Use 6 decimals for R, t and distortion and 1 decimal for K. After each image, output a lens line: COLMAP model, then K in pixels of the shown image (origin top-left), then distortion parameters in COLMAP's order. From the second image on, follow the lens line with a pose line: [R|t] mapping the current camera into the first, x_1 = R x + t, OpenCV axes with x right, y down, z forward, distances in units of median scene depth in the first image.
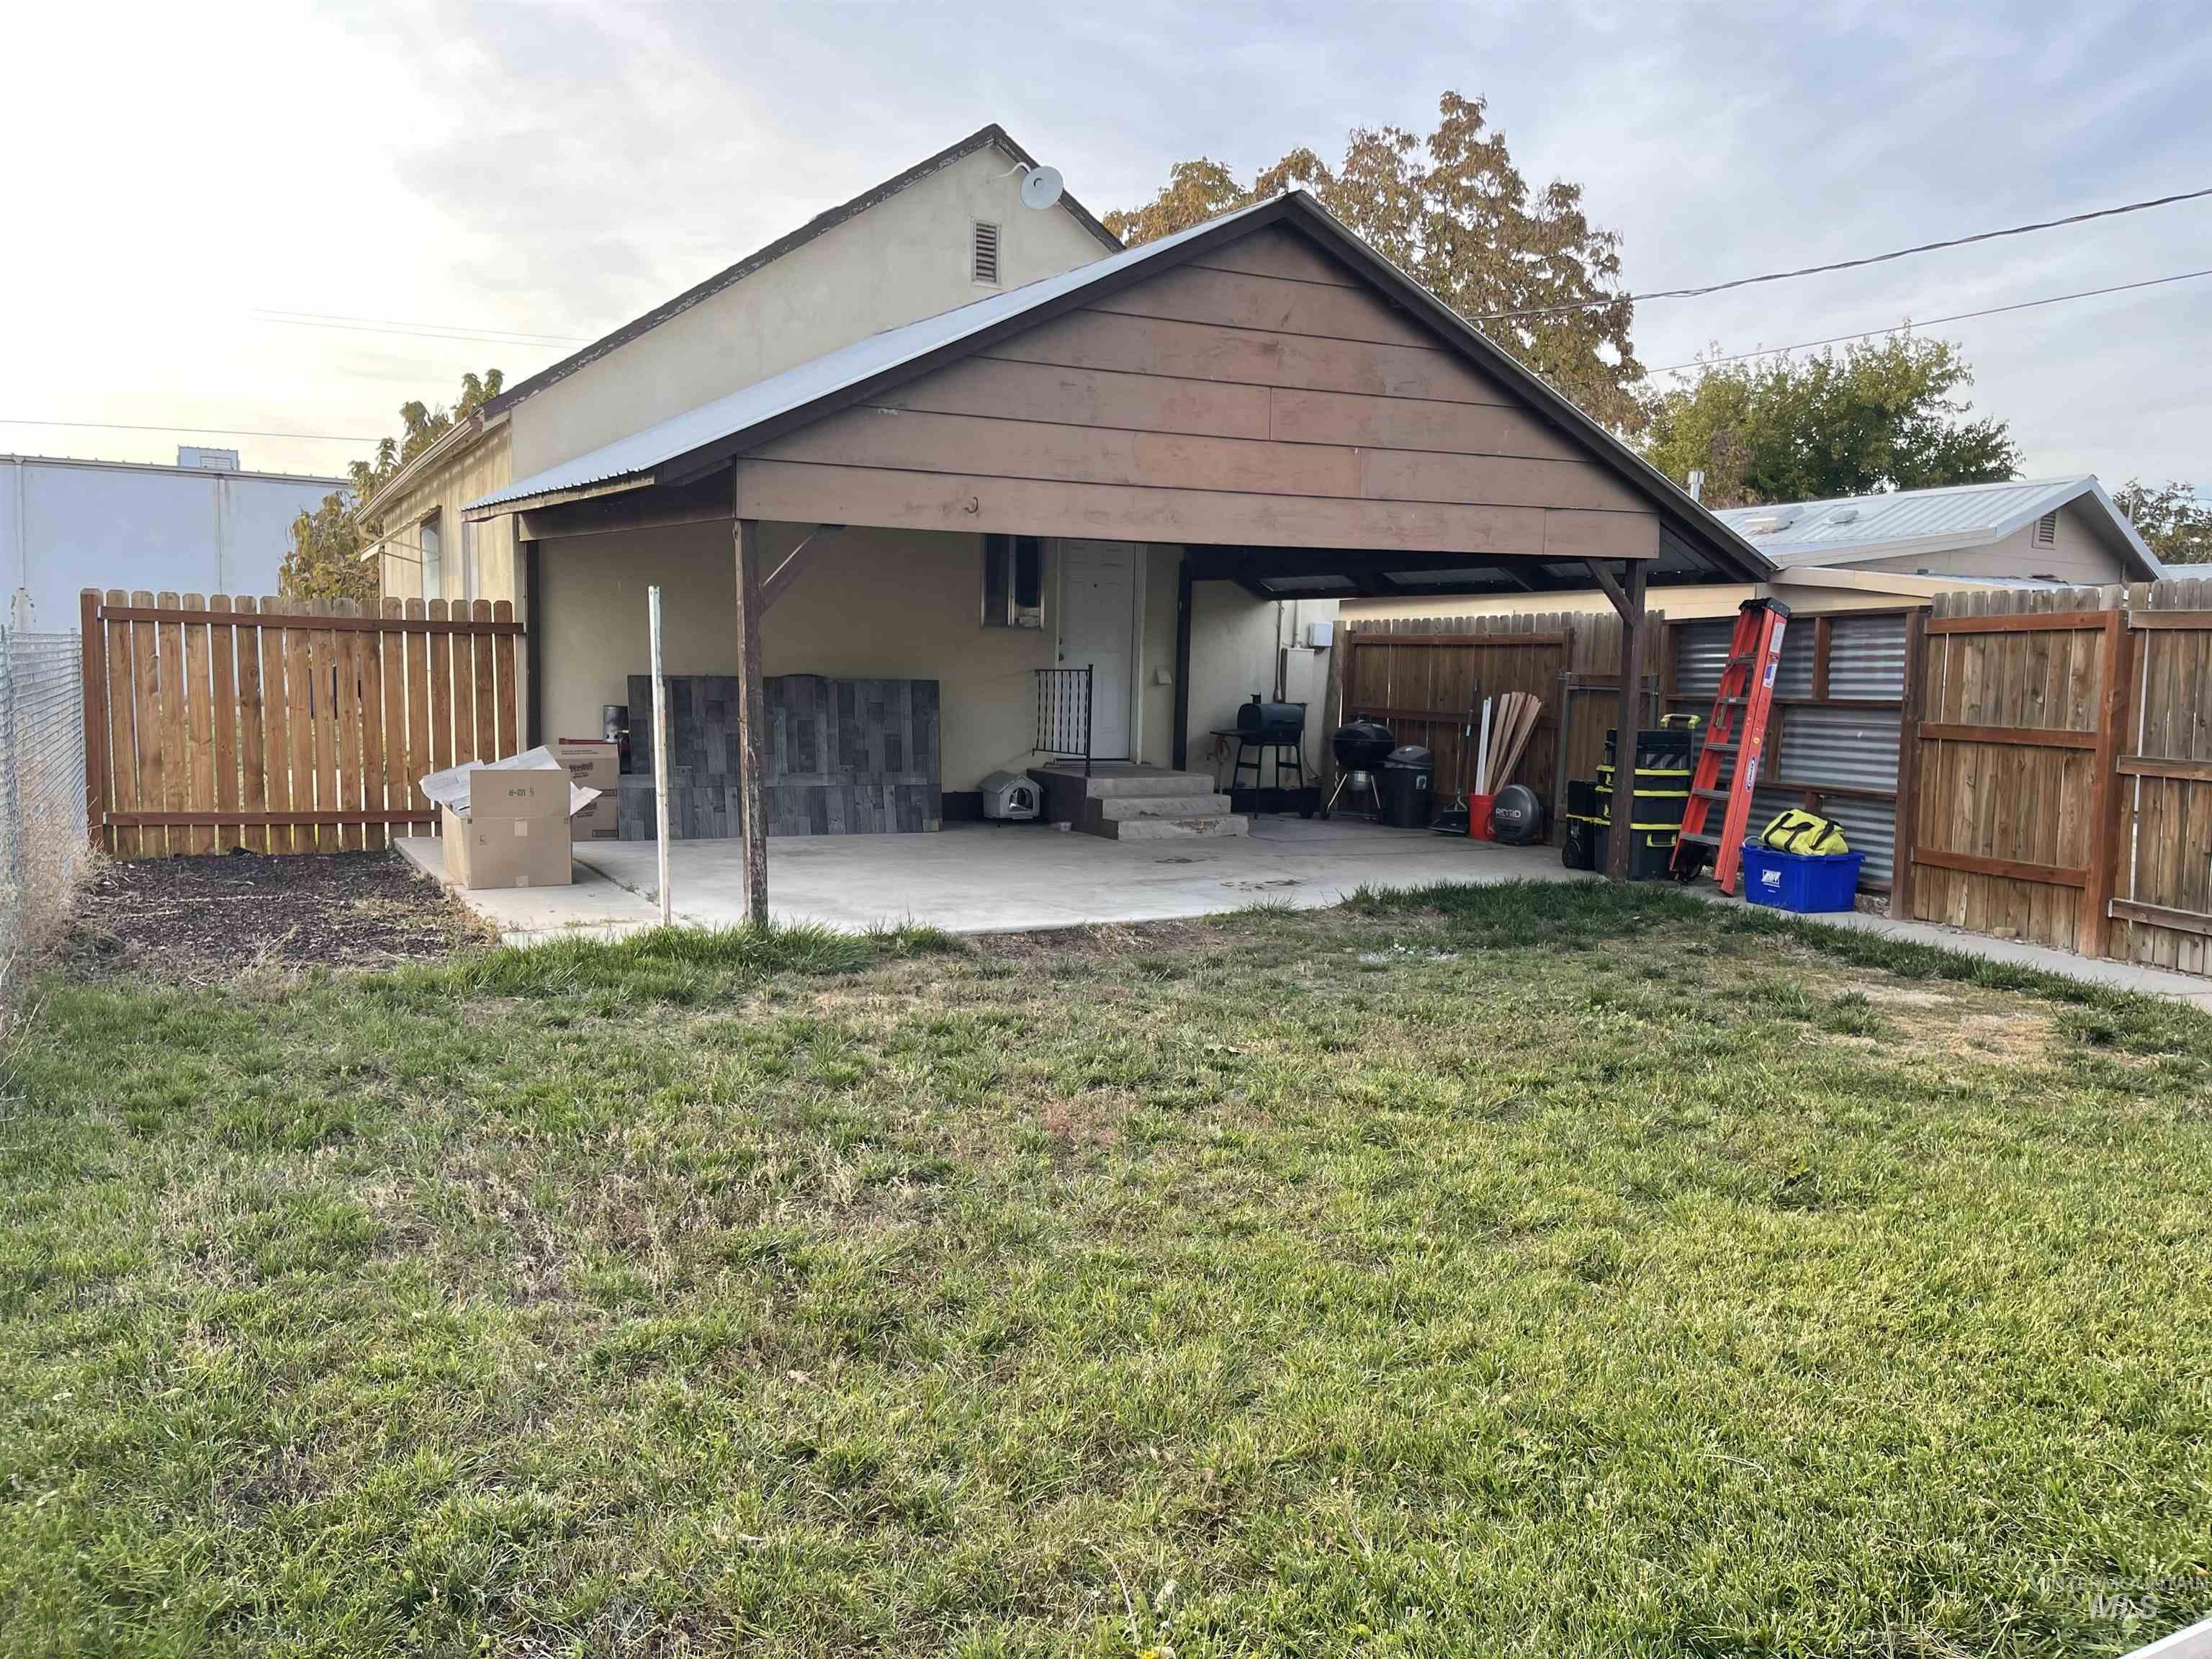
lens RADIAL K [[1678.4, 0, 1110.8], [0, 1678.4, 838.1], [0, 0, 1]] dist [0.054874, -0.059674]
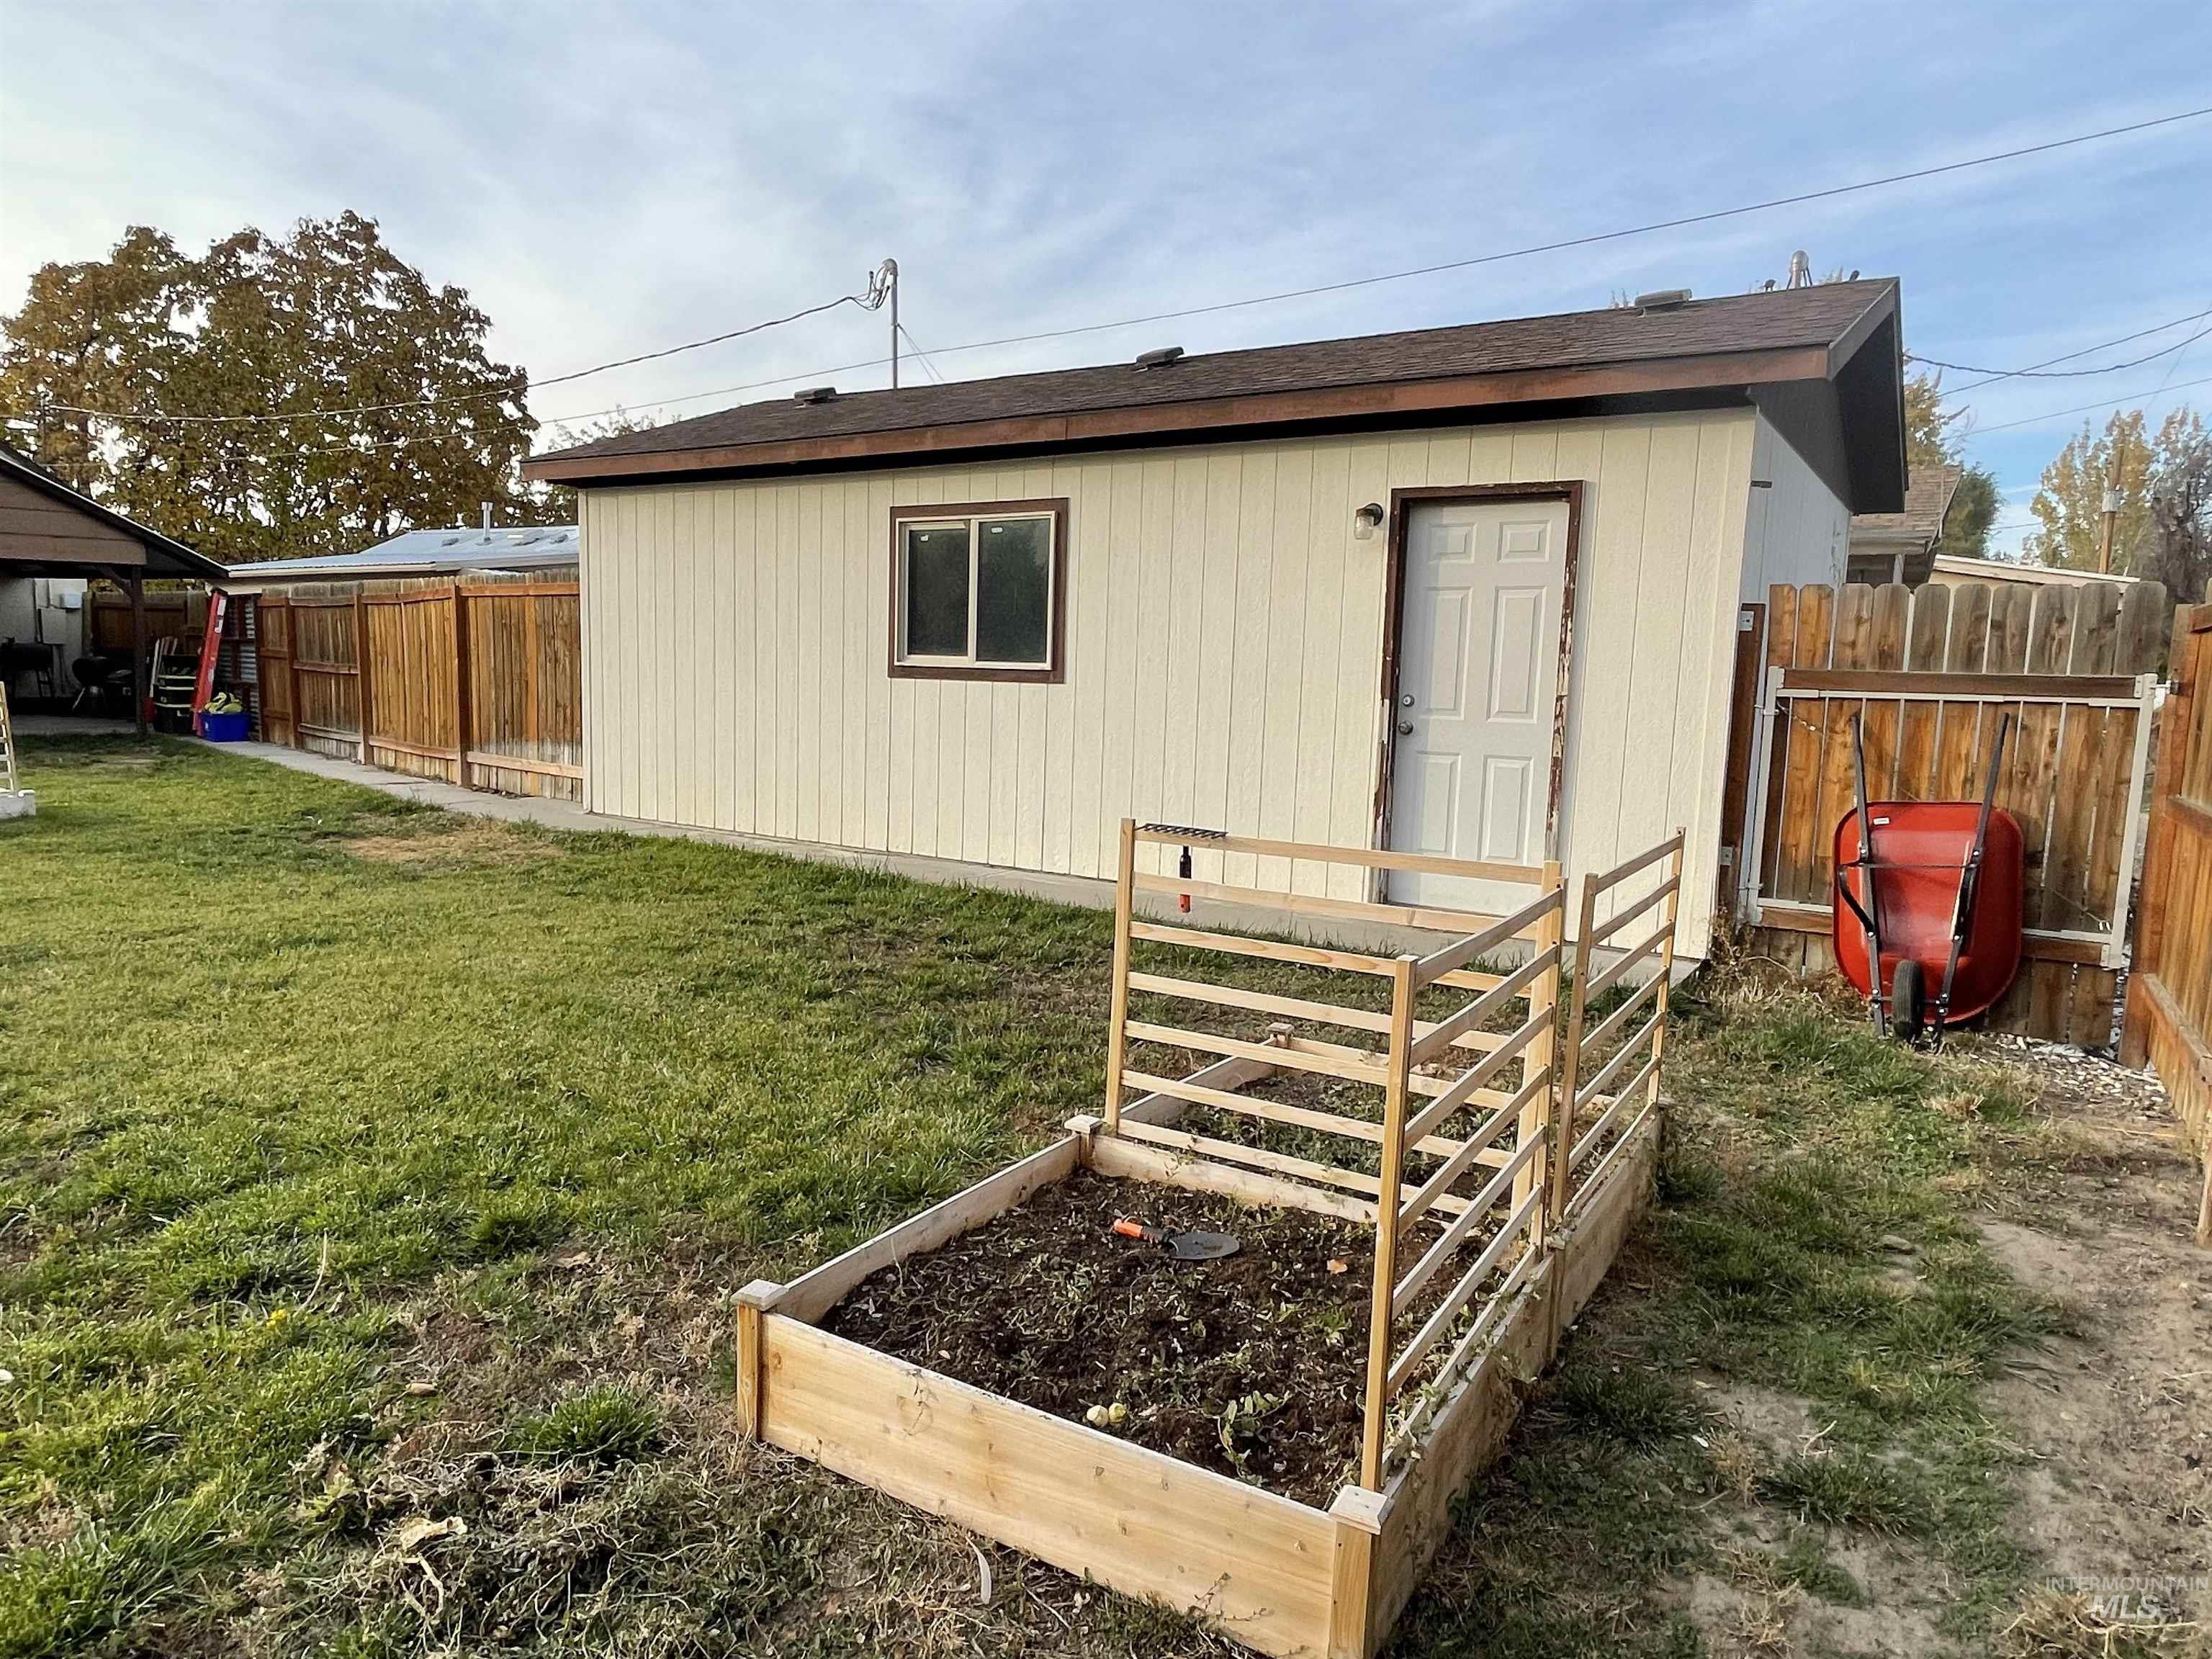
lens RADIAL K [[1384.9, 0, 1100.8], [0, 1384.9, 846.9], [0, 0, 1]] dist [-0.017868, 0.011557]
pose [[0.870271, -0.059749, 0.488936, 0.366339], [0.035990, 0.997676, 0.057860, 0.079736], [-0.491257, -0.032757, 0.870399, -0.695190]]
